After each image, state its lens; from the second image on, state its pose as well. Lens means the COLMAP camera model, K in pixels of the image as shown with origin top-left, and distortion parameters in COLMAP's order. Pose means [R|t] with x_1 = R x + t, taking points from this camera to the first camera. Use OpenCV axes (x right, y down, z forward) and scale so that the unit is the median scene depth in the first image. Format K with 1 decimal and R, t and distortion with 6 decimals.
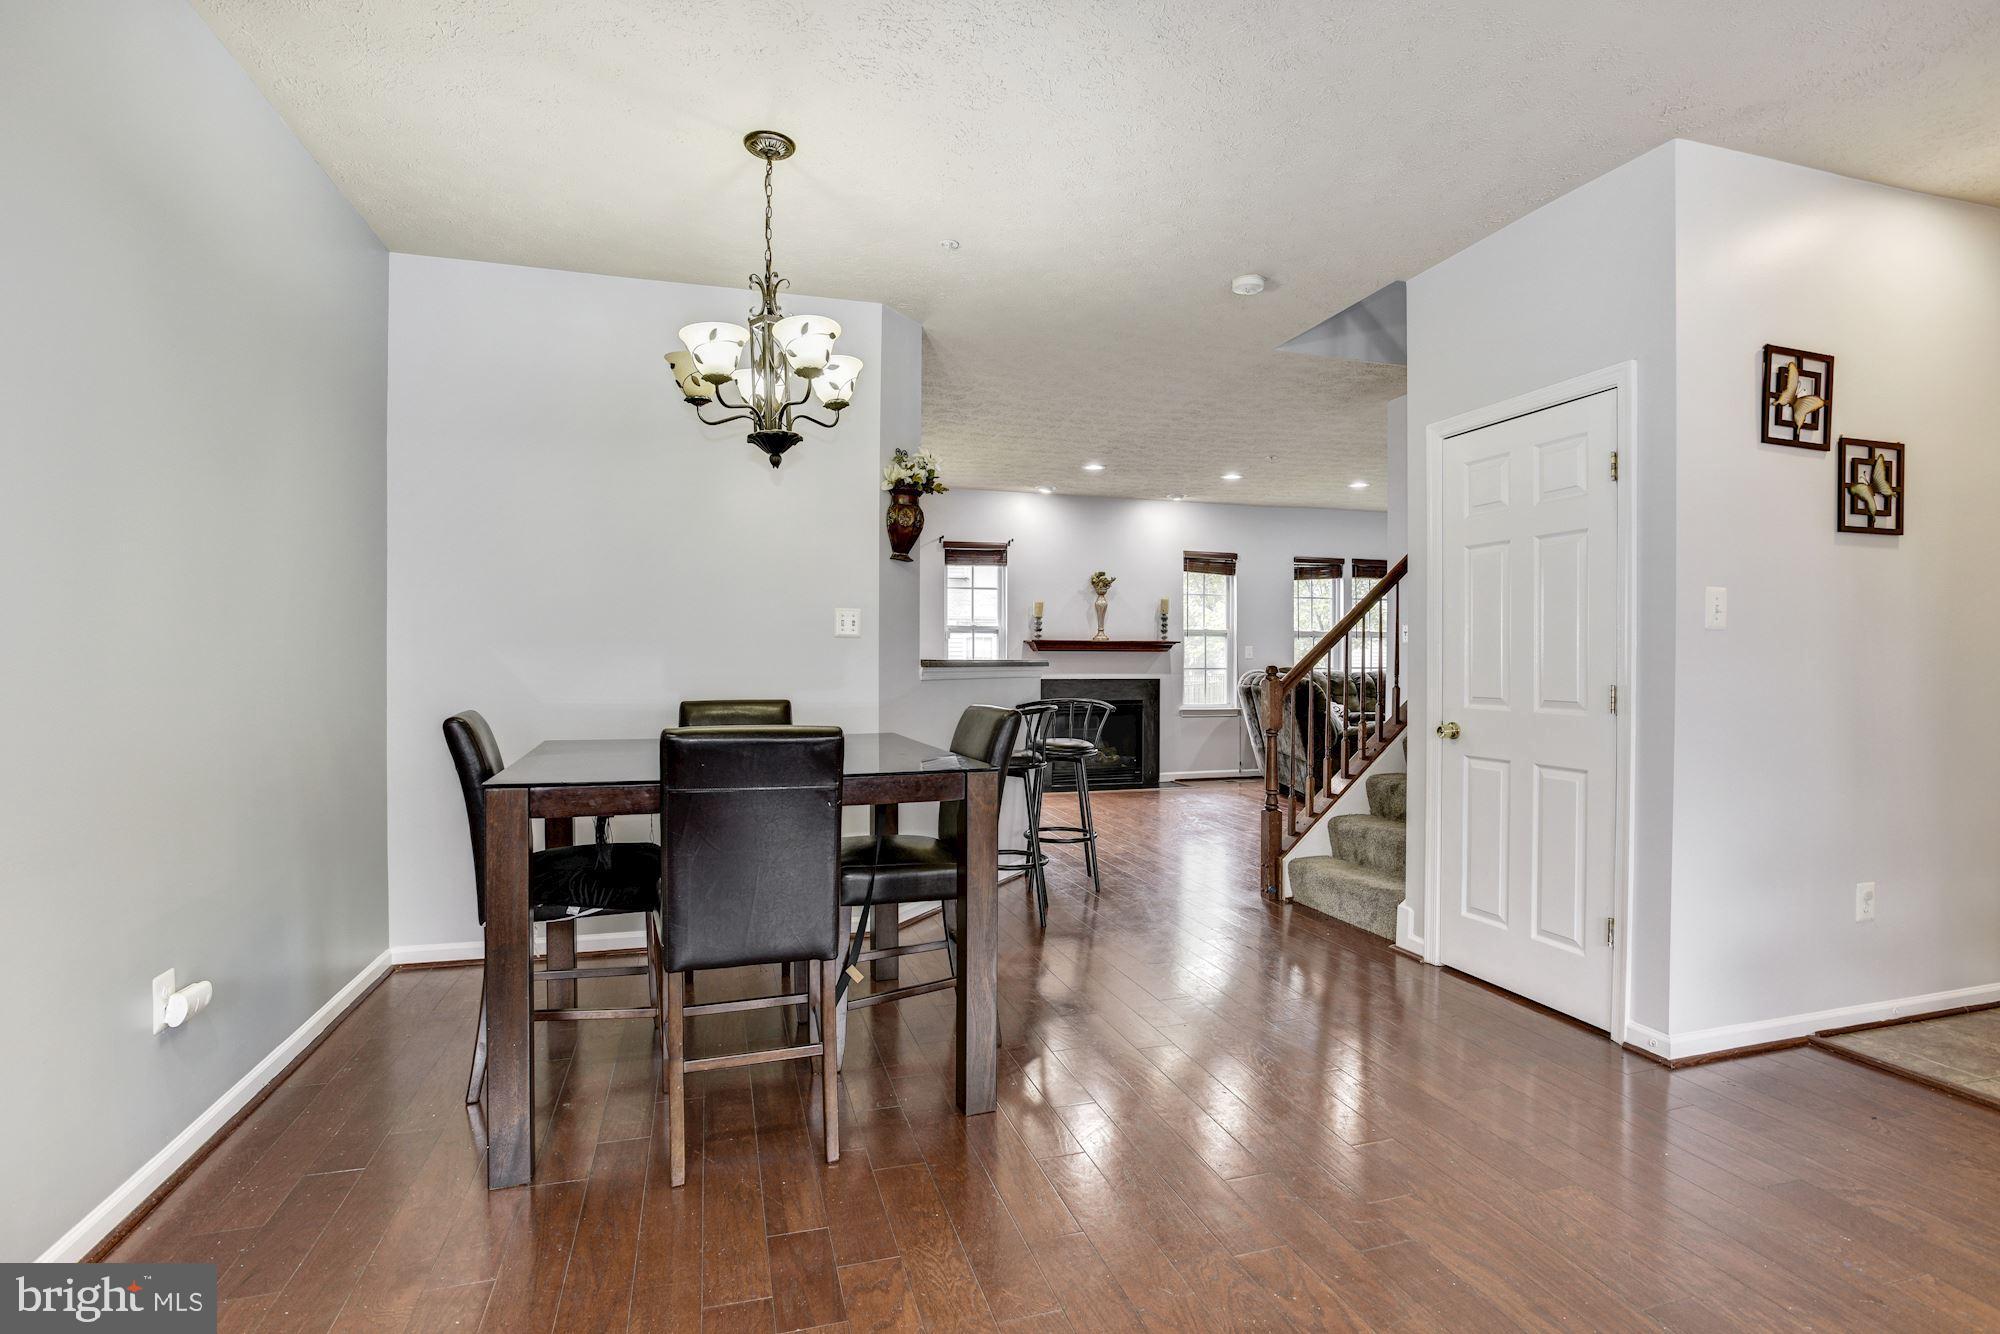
lens RADIAL K [[969.8, 0, 1010.0], [0, 969.8, 667.3], [0, 0, 1]] dist [-0.055093, 0.029734]
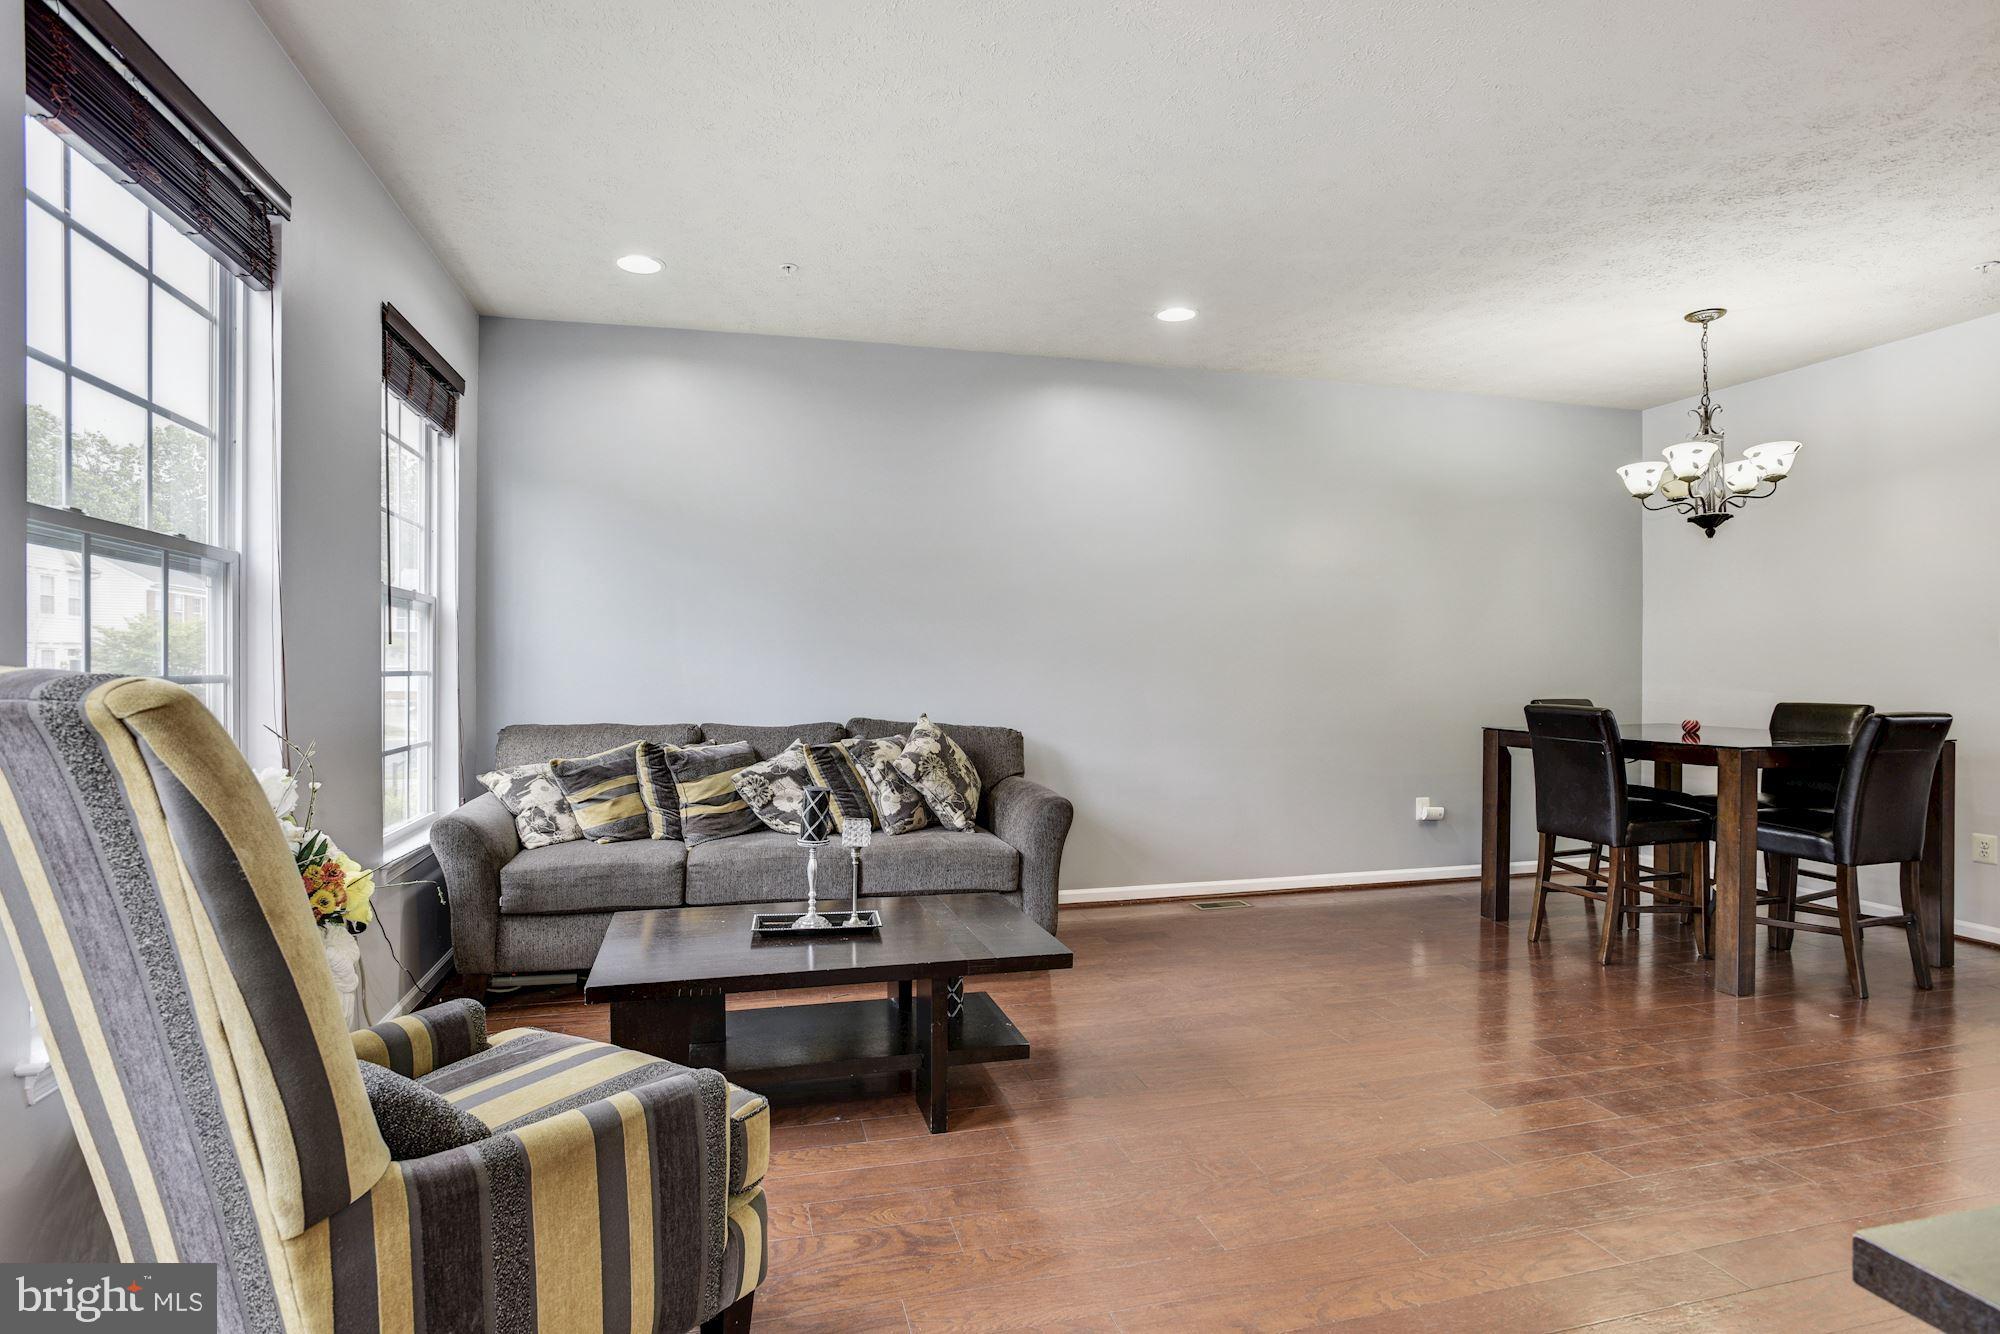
lens RADIAL K [[976.6, 0, 992.0], [0, 976.6, 671.0], [0, 0, 1]] dist [-0.053365, 0.031832]
pose [[-0.033242, 0.003340, -0.999442, 0.738668], [-0.011388, 0.999928, 0.003721, 0.000091], [0.999382, 0.011505, -0.033202, -0.017538]]
